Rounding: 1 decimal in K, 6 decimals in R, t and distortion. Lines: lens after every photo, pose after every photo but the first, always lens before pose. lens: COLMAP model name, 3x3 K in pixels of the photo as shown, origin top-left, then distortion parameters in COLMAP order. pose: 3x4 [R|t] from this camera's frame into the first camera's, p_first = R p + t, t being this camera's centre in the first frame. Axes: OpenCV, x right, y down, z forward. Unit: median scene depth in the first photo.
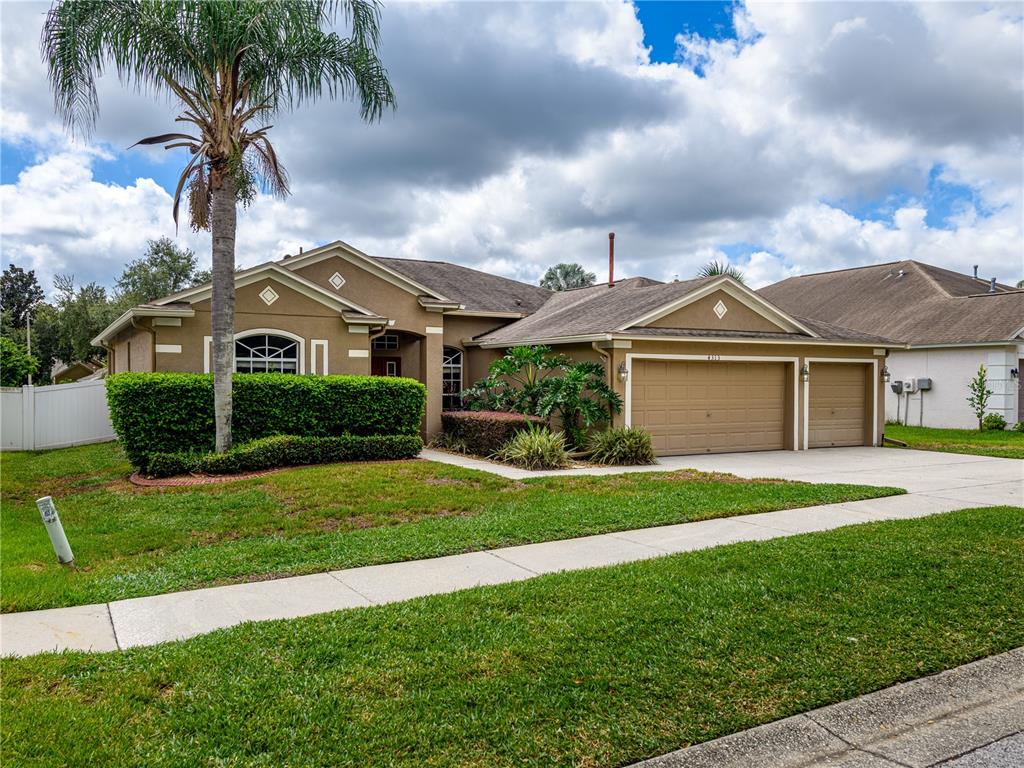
lens RADIAL K [[712.7, 0, 512.0], [0, 712.7, 384.0], [0, 0, 1]] dist [-0.002707, -0.000466]
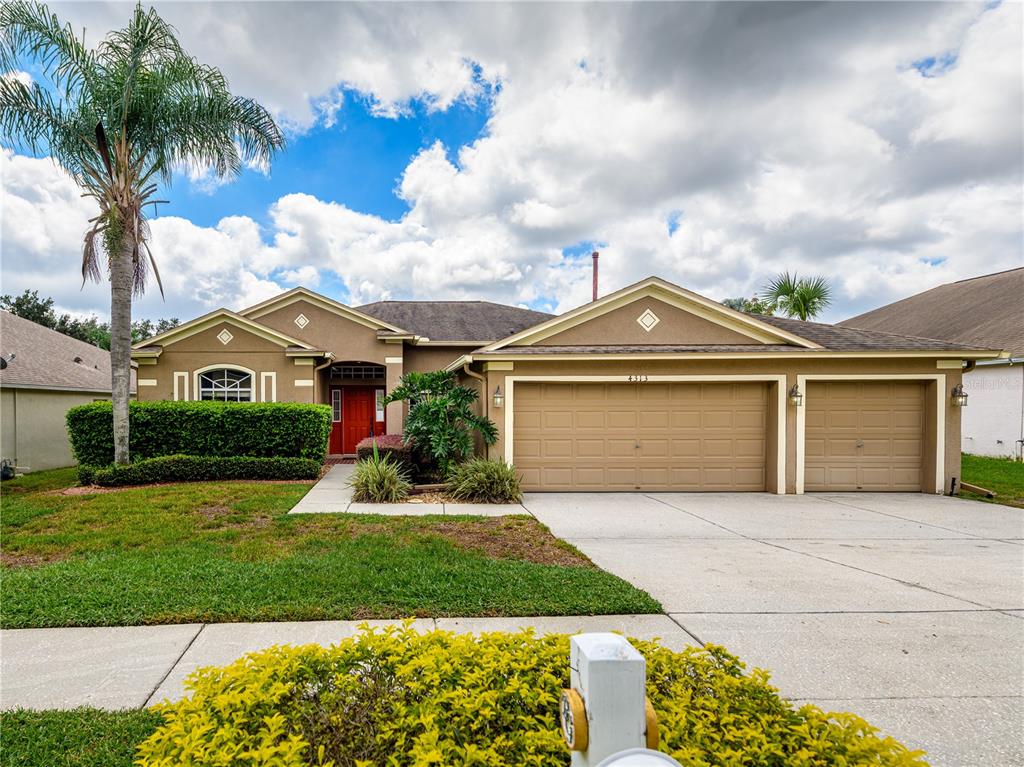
lens RADIAL K [[510.6, 0, 512.1], [0, 510.6, 402.9], [0, 0, 1]] dist [0.002933, 0.000446]
pose [[0.889075, -0.004831, -0.457735, 0.461262], [0.003202, 0.999985, -0.004335, -0.006182], [0.457750, 0.002388, 0.889078, 0.428699]]
